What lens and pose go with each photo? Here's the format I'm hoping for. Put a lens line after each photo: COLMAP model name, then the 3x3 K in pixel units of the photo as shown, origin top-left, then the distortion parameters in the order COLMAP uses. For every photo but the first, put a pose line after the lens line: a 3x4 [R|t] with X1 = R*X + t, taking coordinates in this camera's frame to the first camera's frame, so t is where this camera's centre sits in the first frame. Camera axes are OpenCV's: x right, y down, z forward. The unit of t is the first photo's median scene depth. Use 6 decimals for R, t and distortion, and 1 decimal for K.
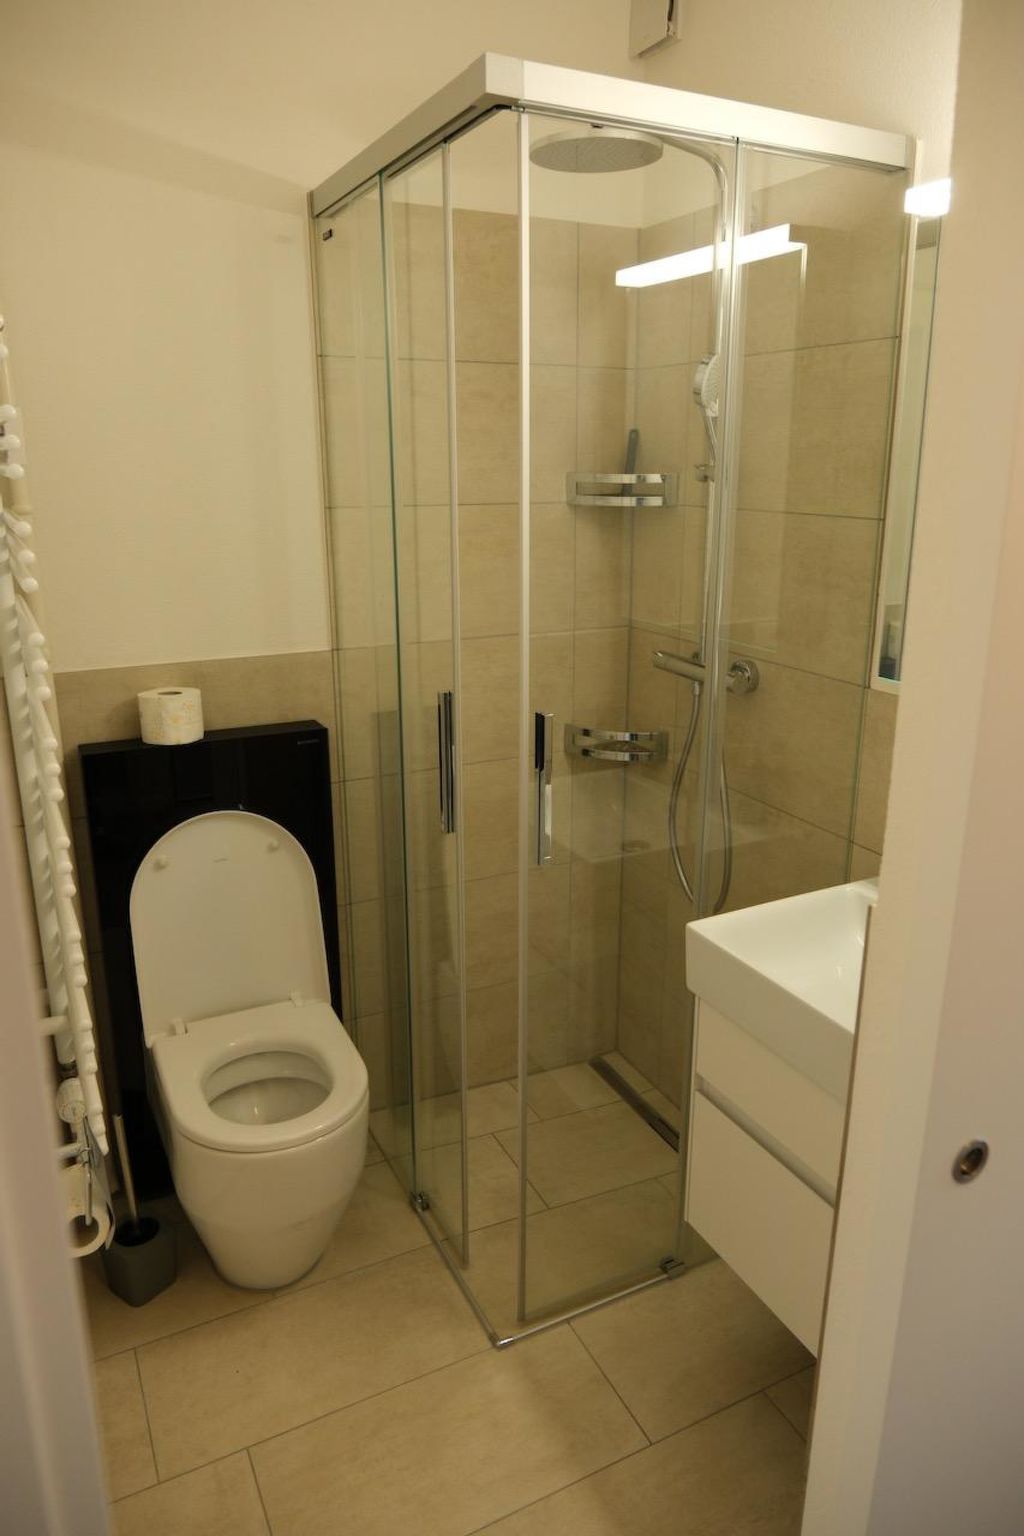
lens RADIAL K [[1054.9, 0, 527.2], [0, 1054.9, 765.4], [0, 0, 1]] dist [-0.013686, 0.000849]
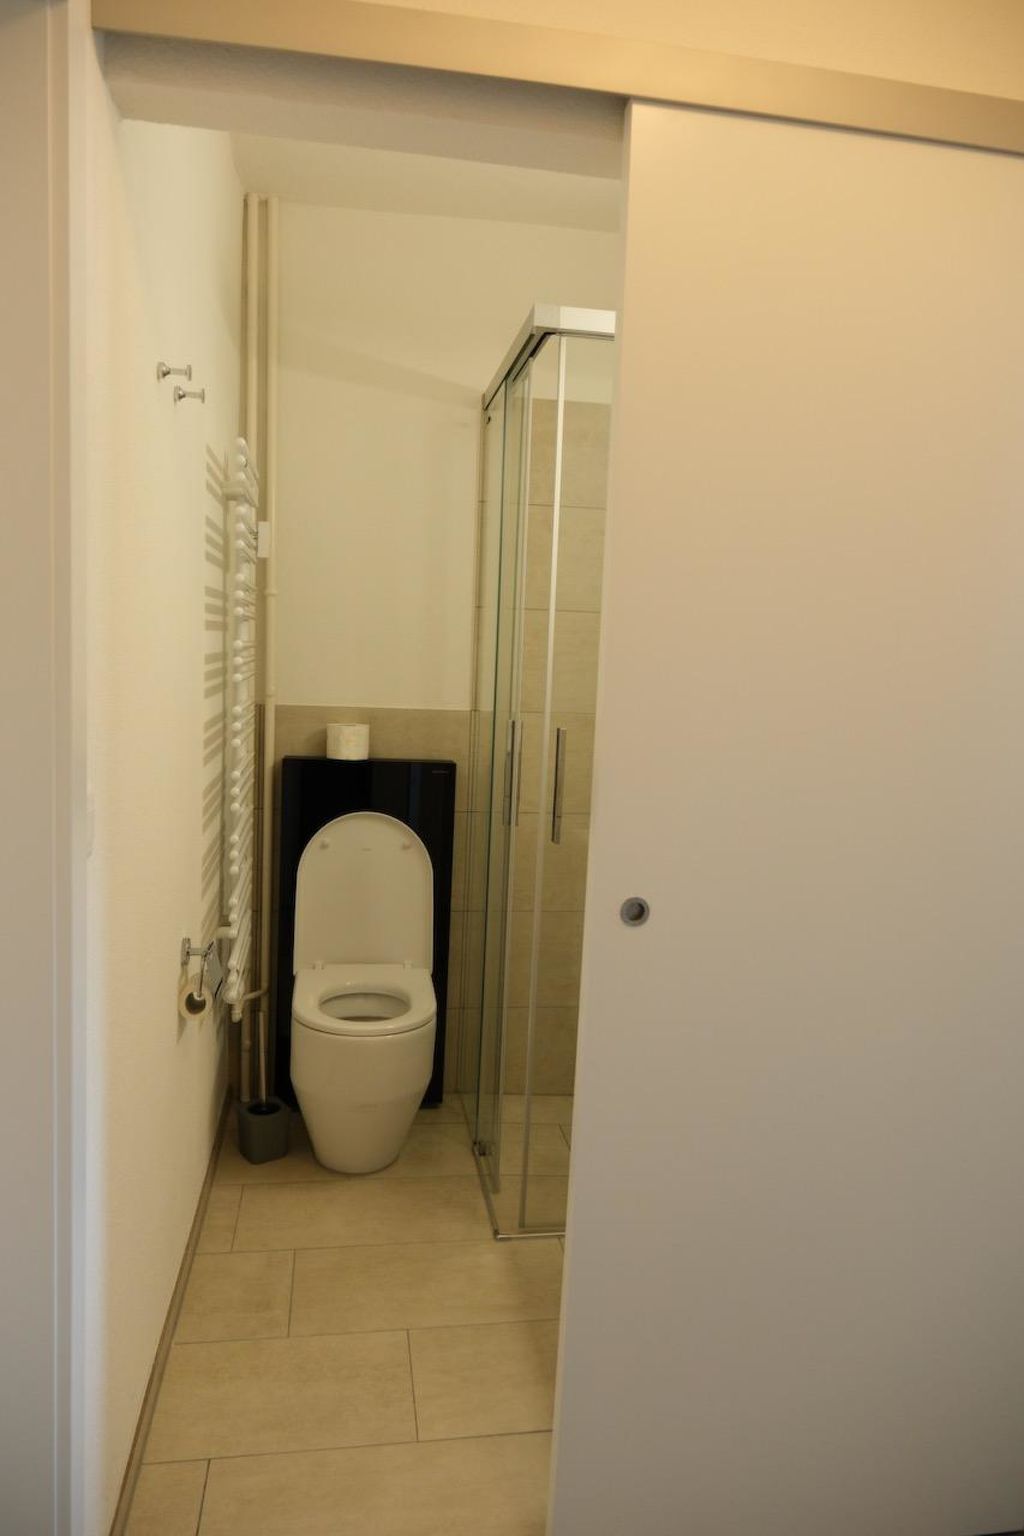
lens RADIAL K [[1054.9, 0, 508.1], [0, 1054.9, 766.3], [0, 0, 1]] dist [-0.013686, 0.000849]
pose [[0.950264, 0.074470, -0.302411, 0.366312], [-0.127268, 0.979071, -0.158814, 0.226074], [0.284255, 0.189403, 0.939854, -0.321819]]
